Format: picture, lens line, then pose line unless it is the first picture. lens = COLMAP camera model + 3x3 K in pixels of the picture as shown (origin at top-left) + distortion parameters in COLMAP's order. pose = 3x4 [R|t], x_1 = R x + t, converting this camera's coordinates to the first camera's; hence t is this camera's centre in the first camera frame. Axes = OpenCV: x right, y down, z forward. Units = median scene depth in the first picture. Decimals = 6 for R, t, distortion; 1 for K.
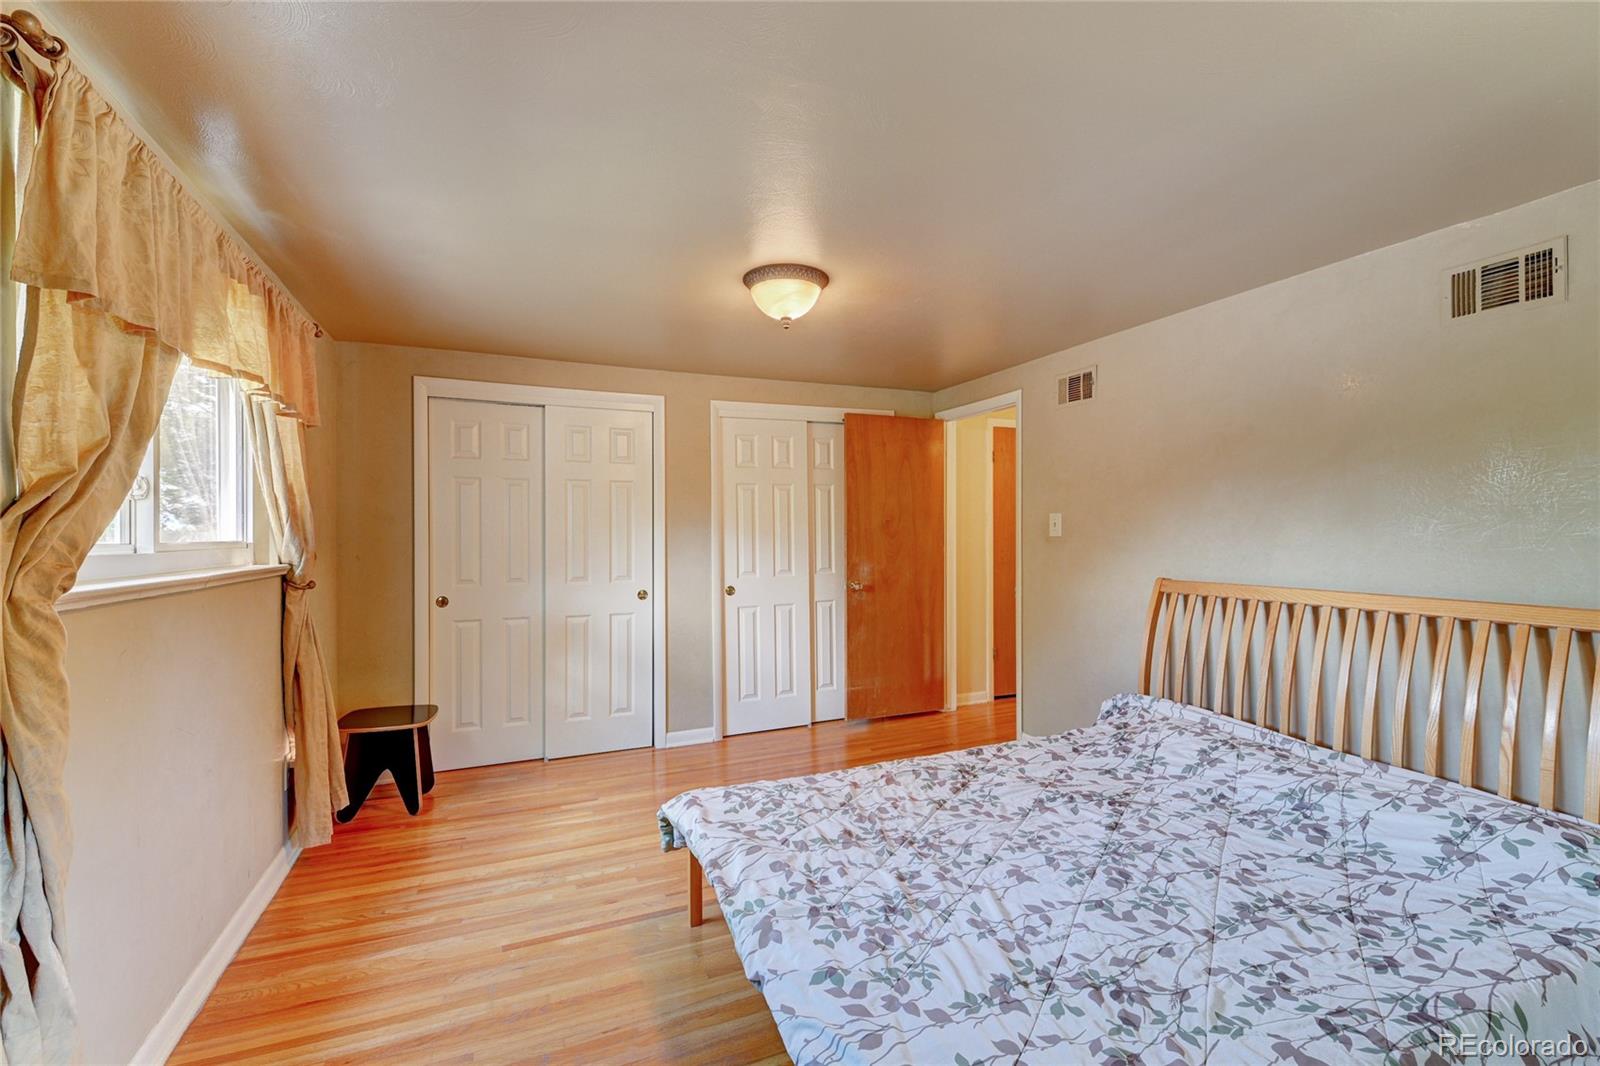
lens RADIAL K [[681.8, 0, 800.4], [0, 681.8, 534.1], [0, 0, 1]] dist [0.016879, -0.009802]
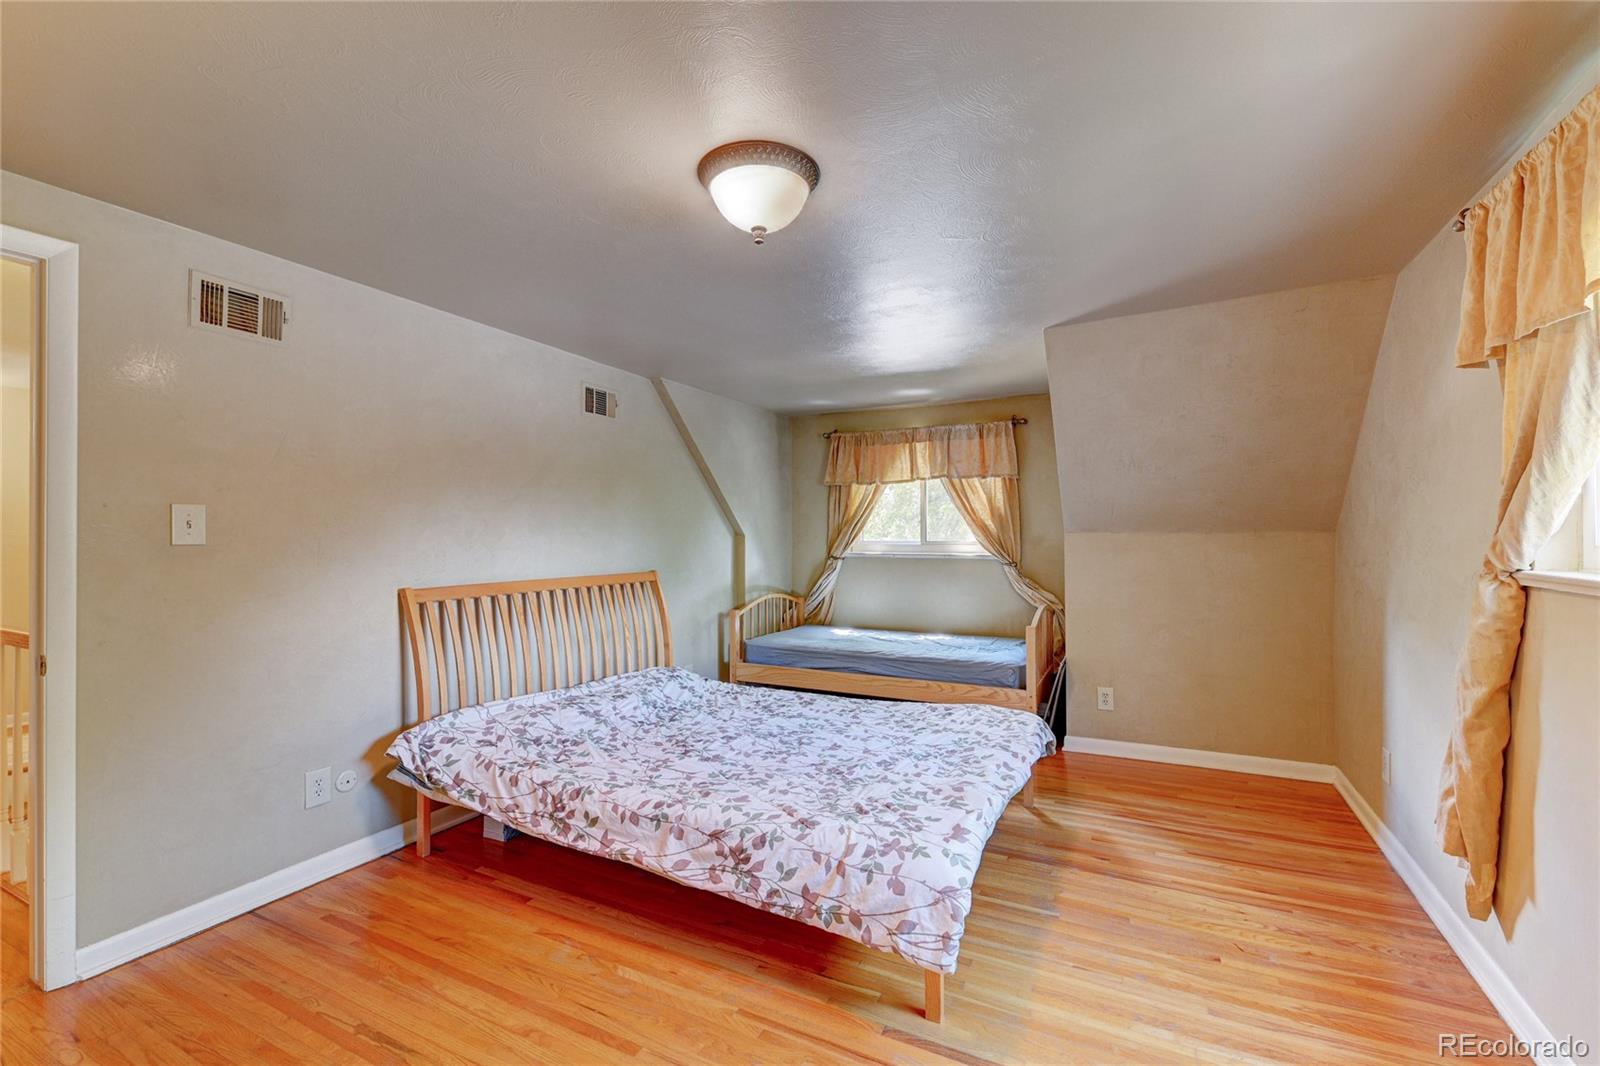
lens RADIAL K [[682.8, 0, 797.6], [0, 682.8, 531.0], [0, 0, 1]] dist [0.018446, -0.009875]
pose [[-0.638379, 0.010225, 0.769654, -0.622134], [0.009364, 0.999941, -0.005518, -0.000011], [-0.769665, 0.003684, -0.638437, 1.510545]]
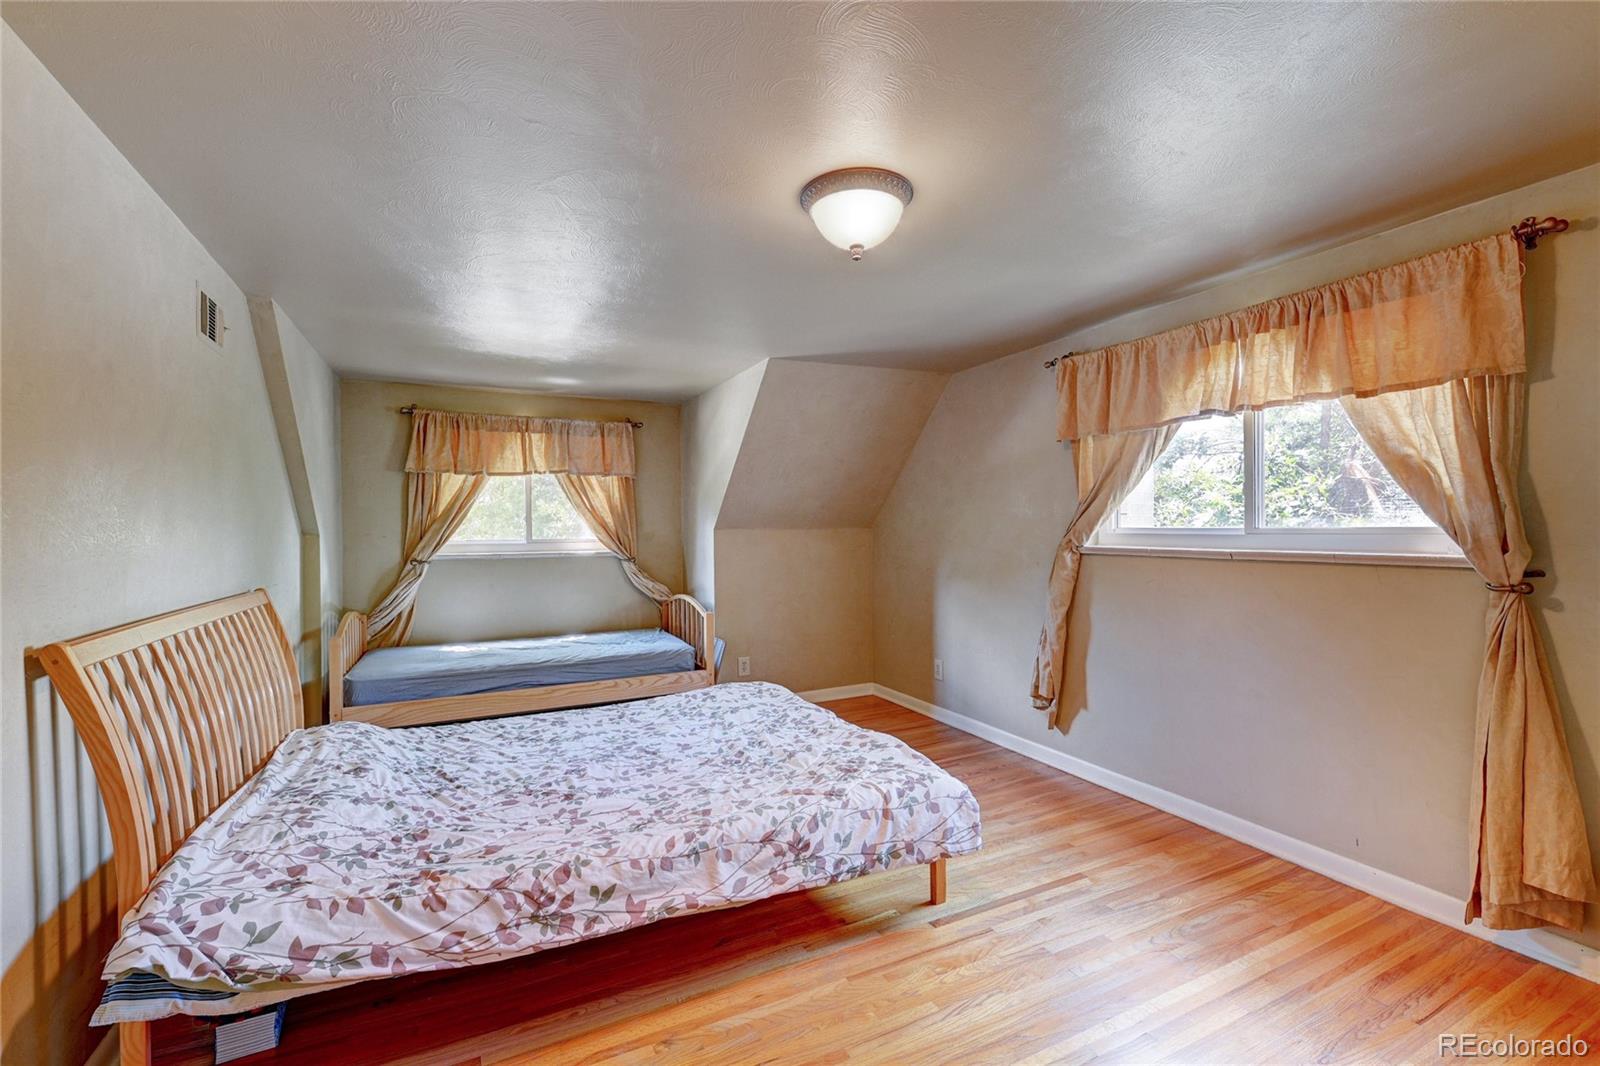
lens RADIAL K [[682.8, 0, 797.6], [0, 682.8, 531.0], [0, 0, 1]] dist [0.018446, -0.009875]
pose [[-0.998810, 0.014010, -0.046725, 0.093137], [0.013665, 0.999877, 0.007679, -0.006042], [0.046827, 0.007031, -0.998878, 1.871920]]
